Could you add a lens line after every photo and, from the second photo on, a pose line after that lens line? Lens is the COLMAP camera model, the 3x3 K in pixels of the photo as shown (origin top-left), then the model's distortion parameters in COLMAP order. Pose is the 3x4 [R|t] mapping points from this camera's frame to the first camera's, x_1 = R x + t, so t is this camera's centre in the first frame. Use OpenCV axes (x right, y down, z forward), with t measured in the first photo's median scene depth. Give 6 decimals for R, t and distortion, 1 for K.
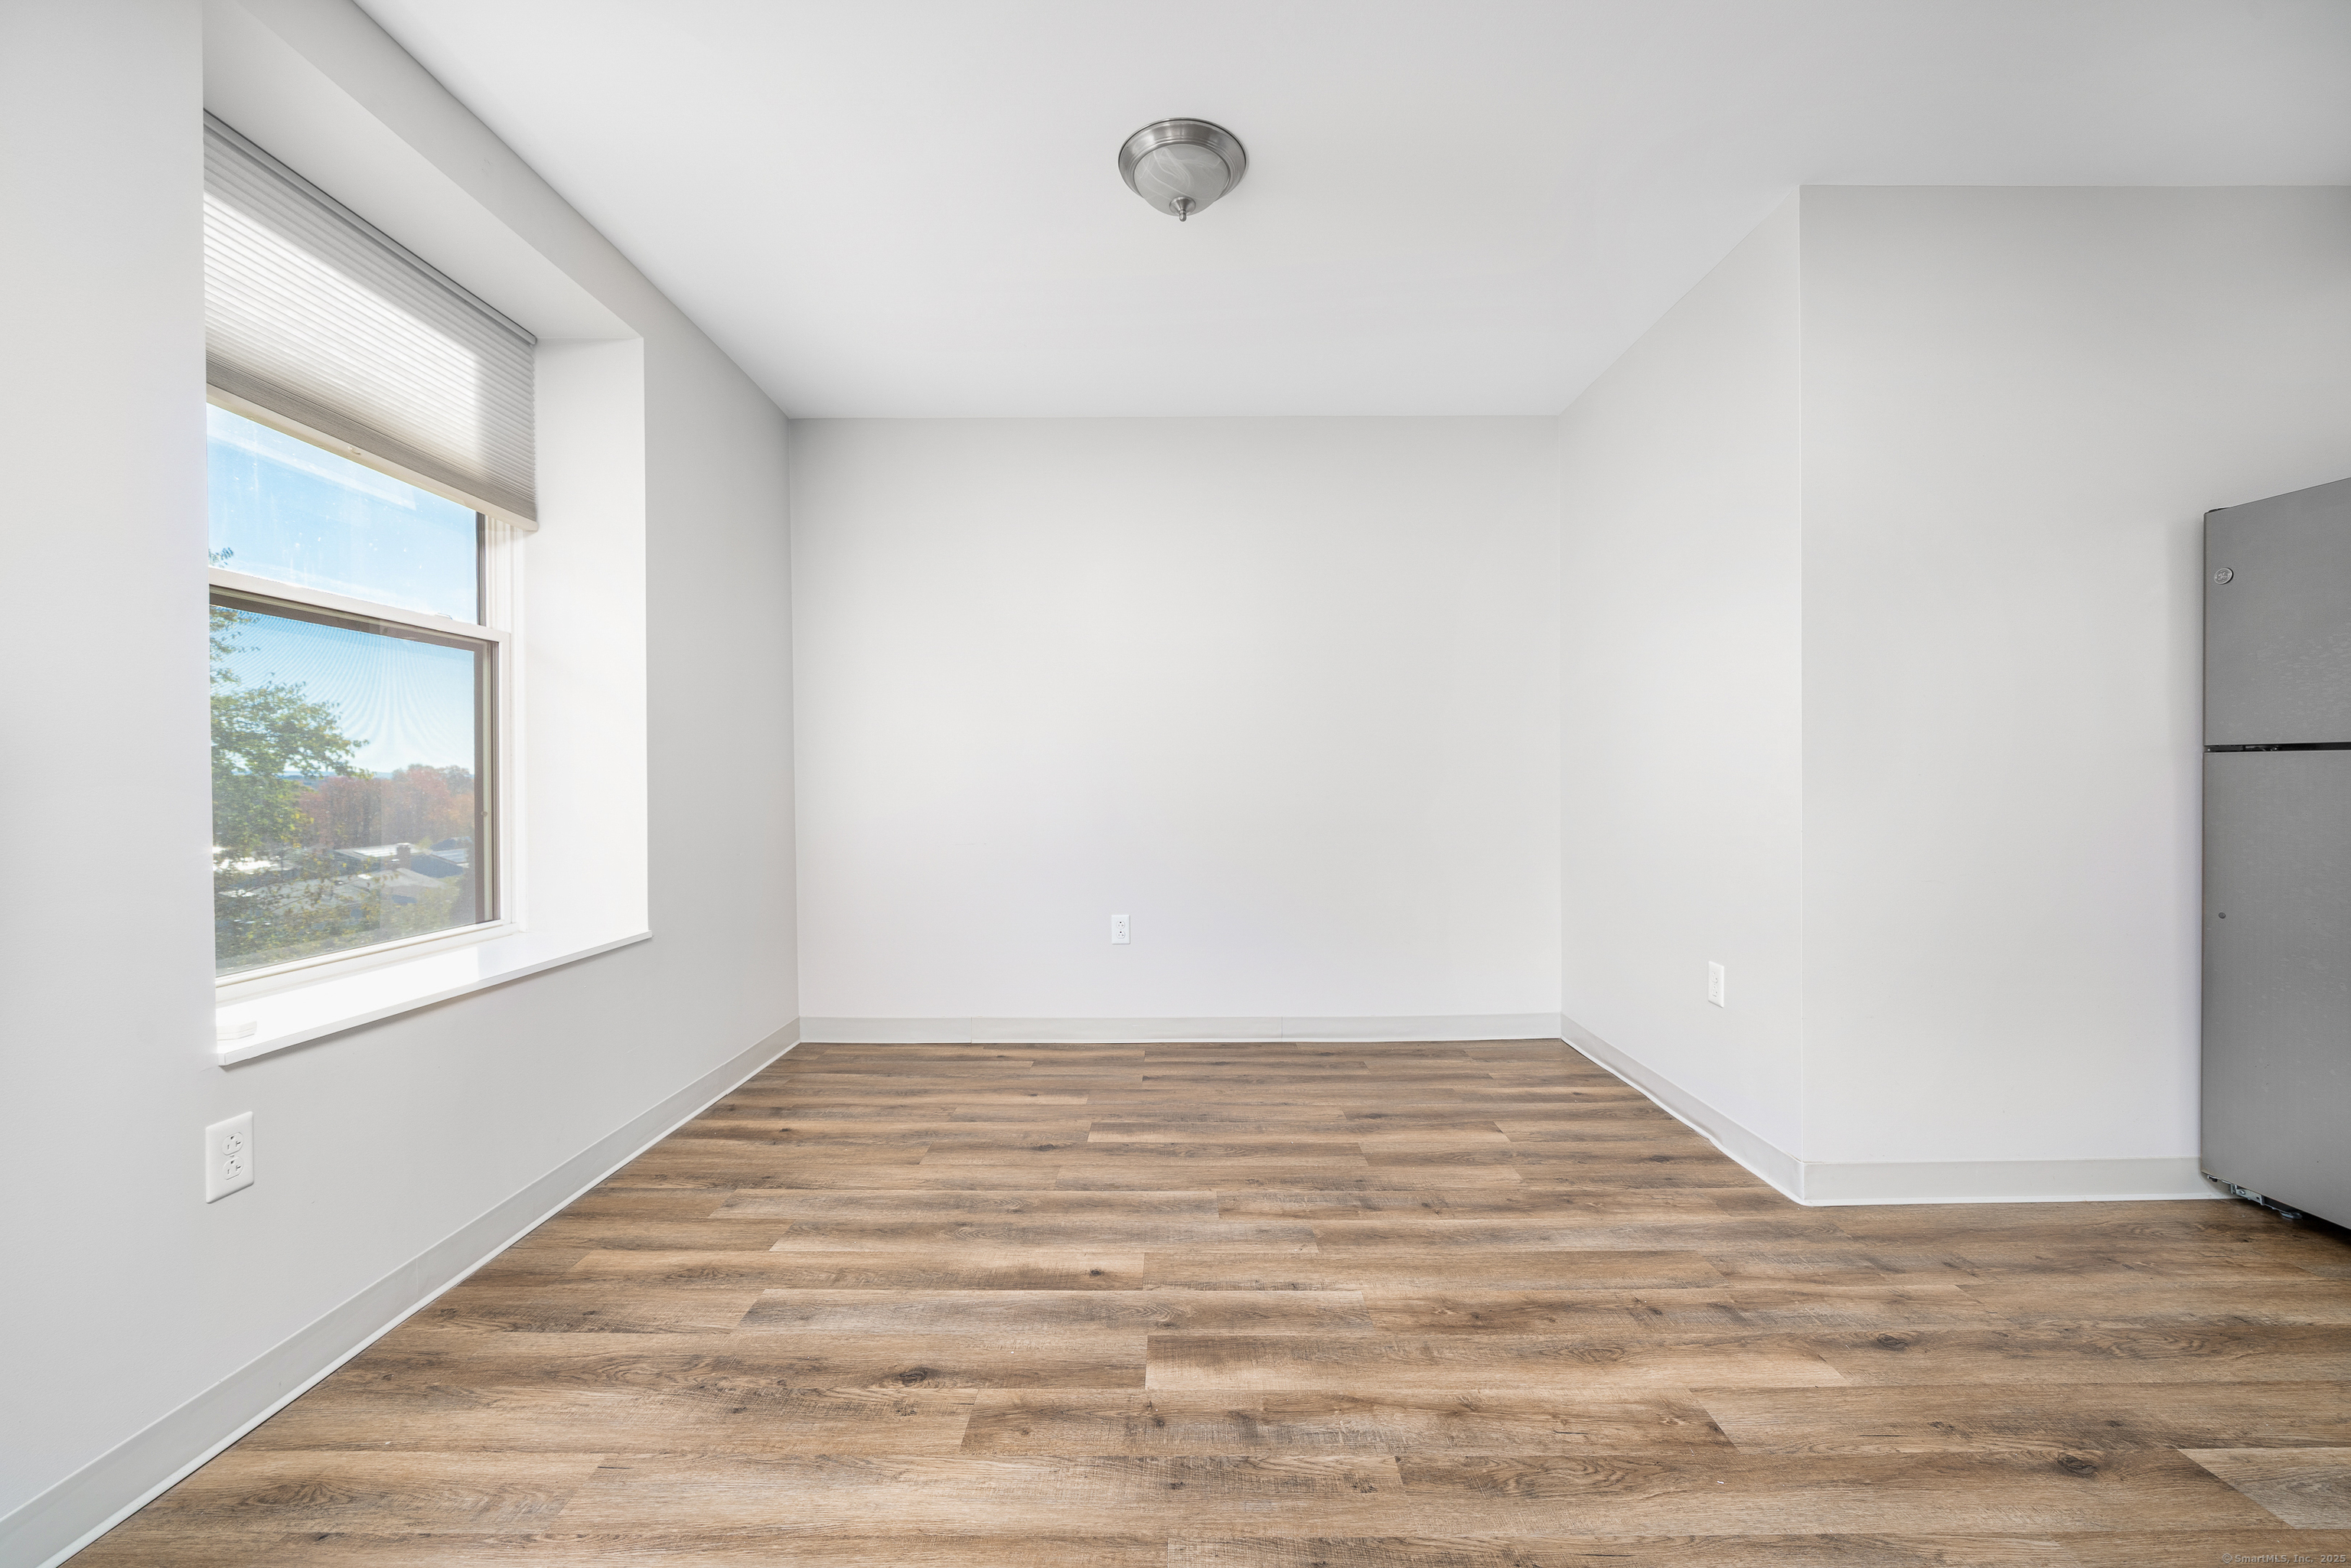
lens RADIAL K [[916.8, 0, 1175.7], [0, 916.8, 784.9], [0, 0, 1]] dist [-0.001820, -0.000444]
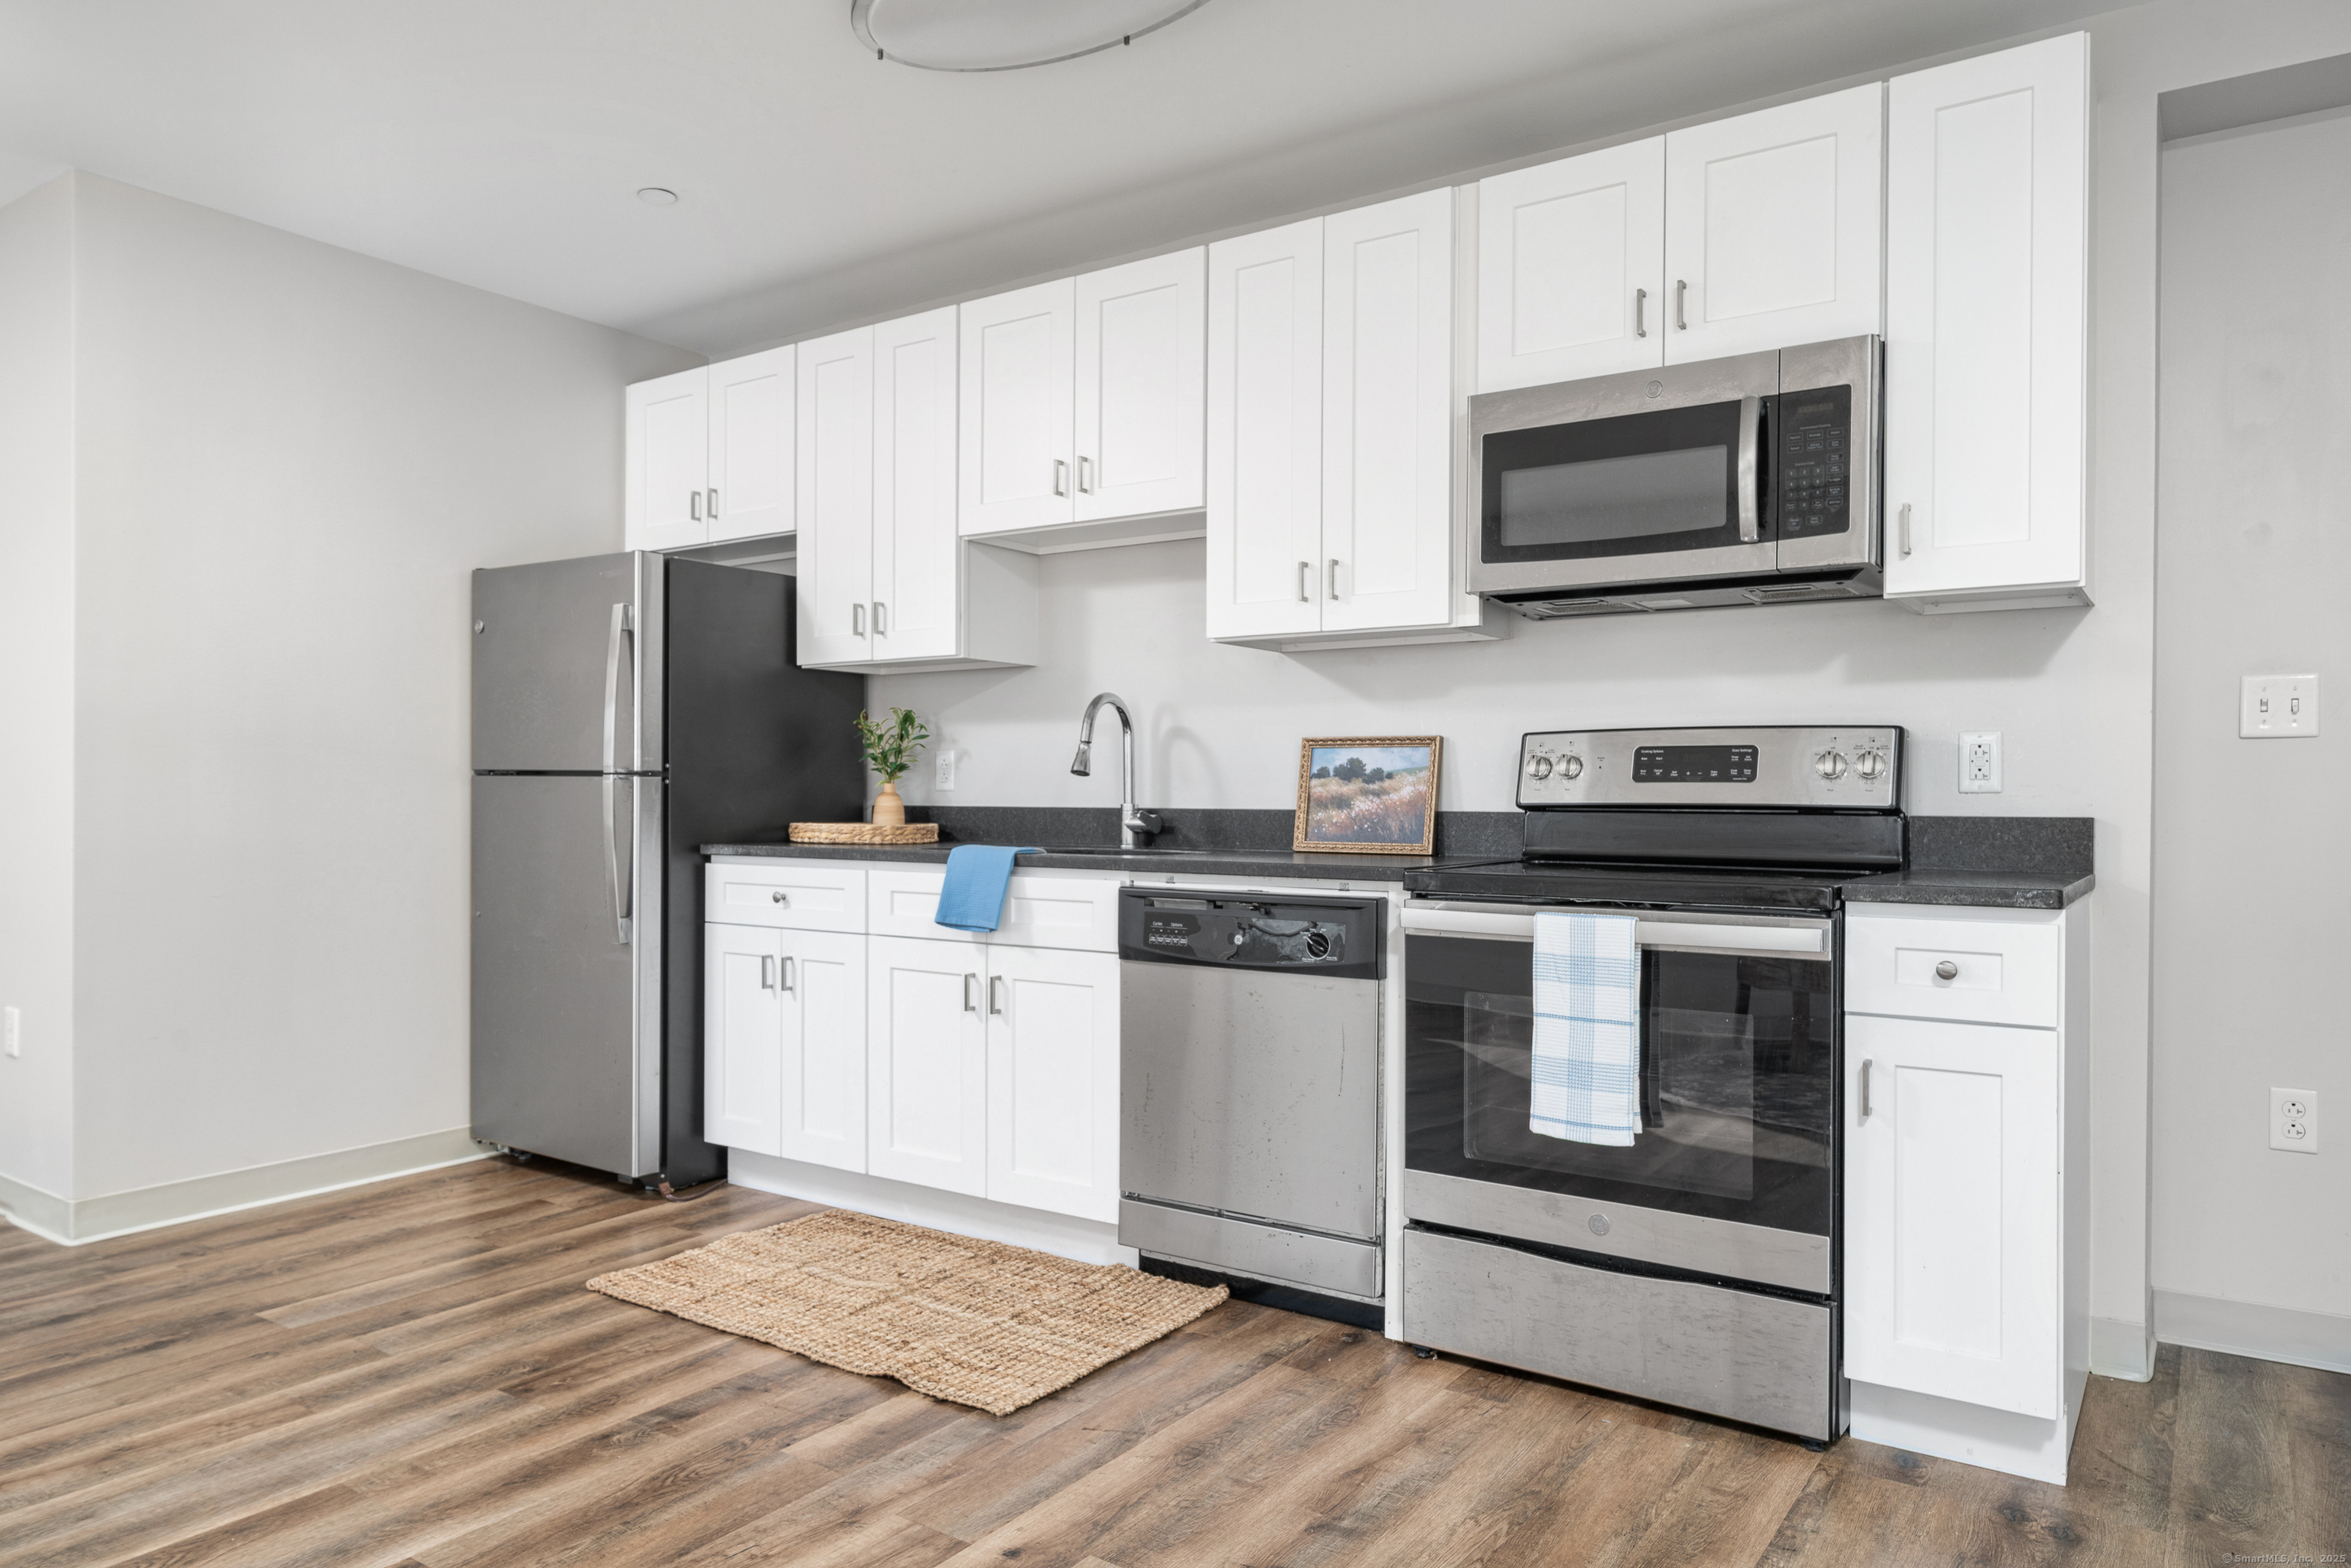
lens RADIAL K [[1534.5, 0, 1164.2], [0, 1534.5, 805.2], [0, 0, 1]] dist [0.006229, -0.000180]
pose [[0.574222, 0.006262, 0.818676, 0.030428], [-0.005705, 0.999977, -0.003647, 0.004230], [-0.818680, -0.002576, 0.574244, -0.880733]]
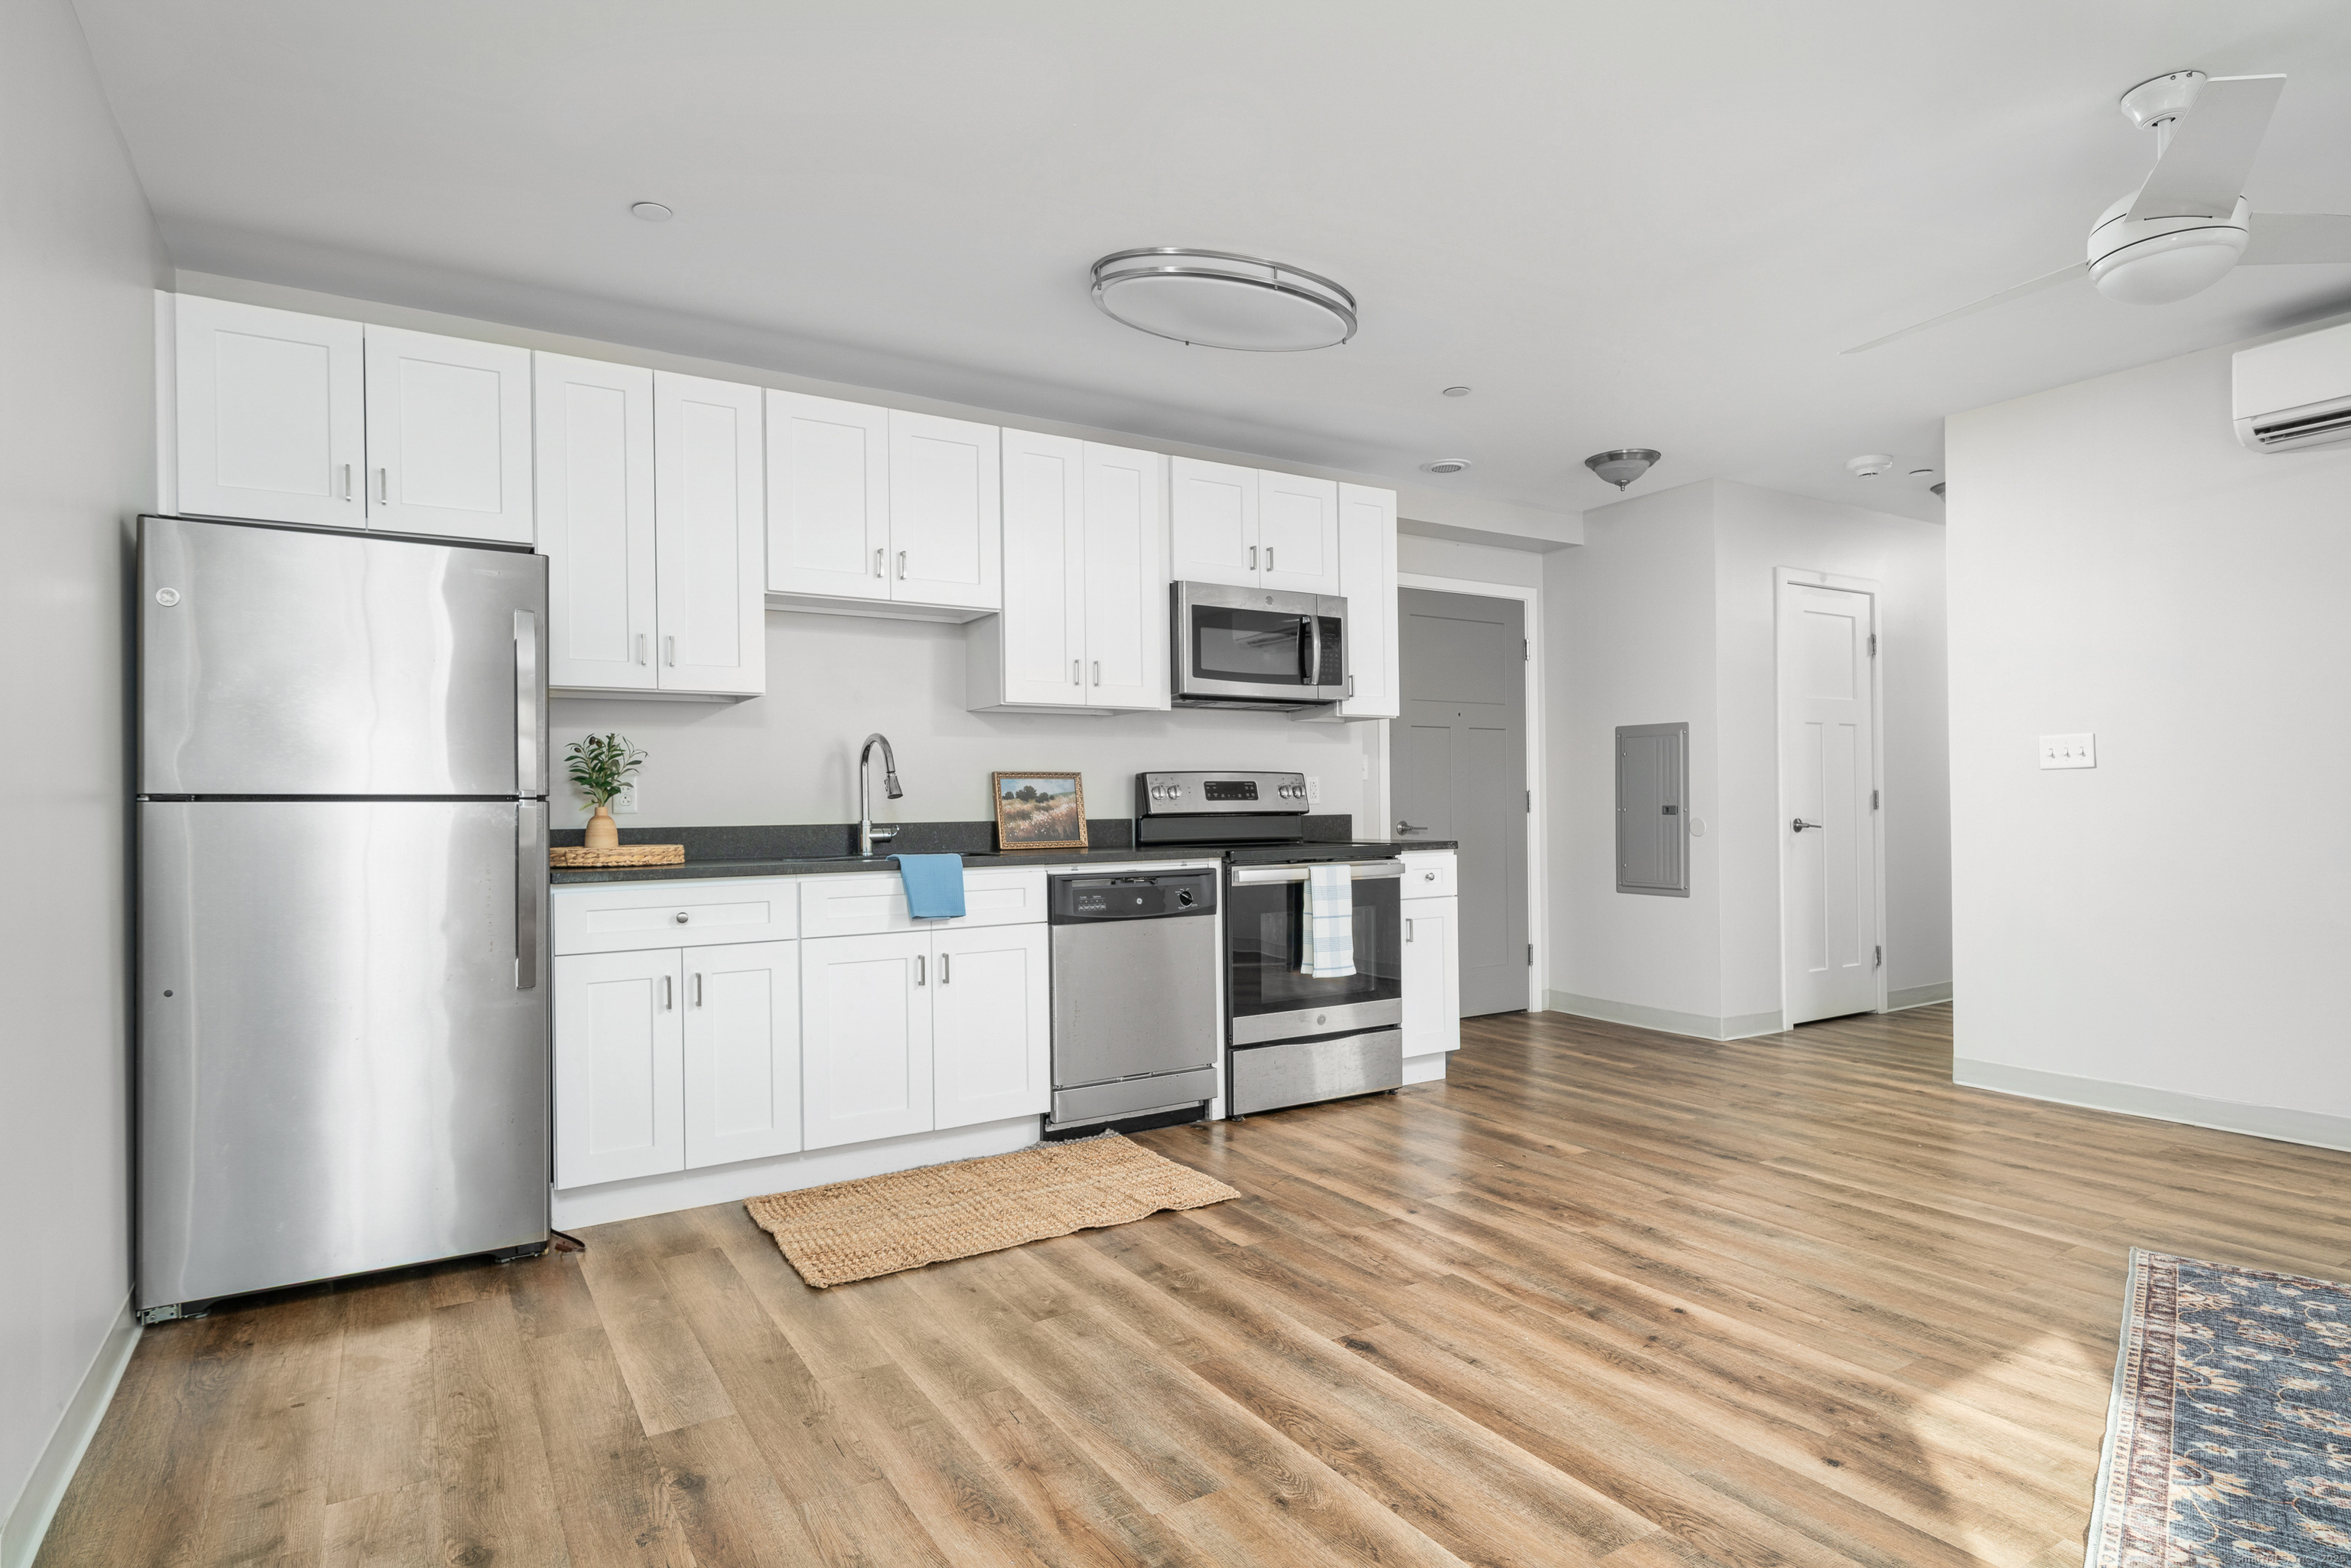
lens RADIAL K [[1244.9, 0, 1174.9], [0, 1244.9, 804.1], [0, 0, 1]] dist [0.006042, 0.000759]
pose [[-0.531202, 0.015929, 0.847095, -0.353374], [0.020507, 0.999772, -0.005941, -0.007669], [-0.846997, 0.014216, -0.531408, 0.840857]]
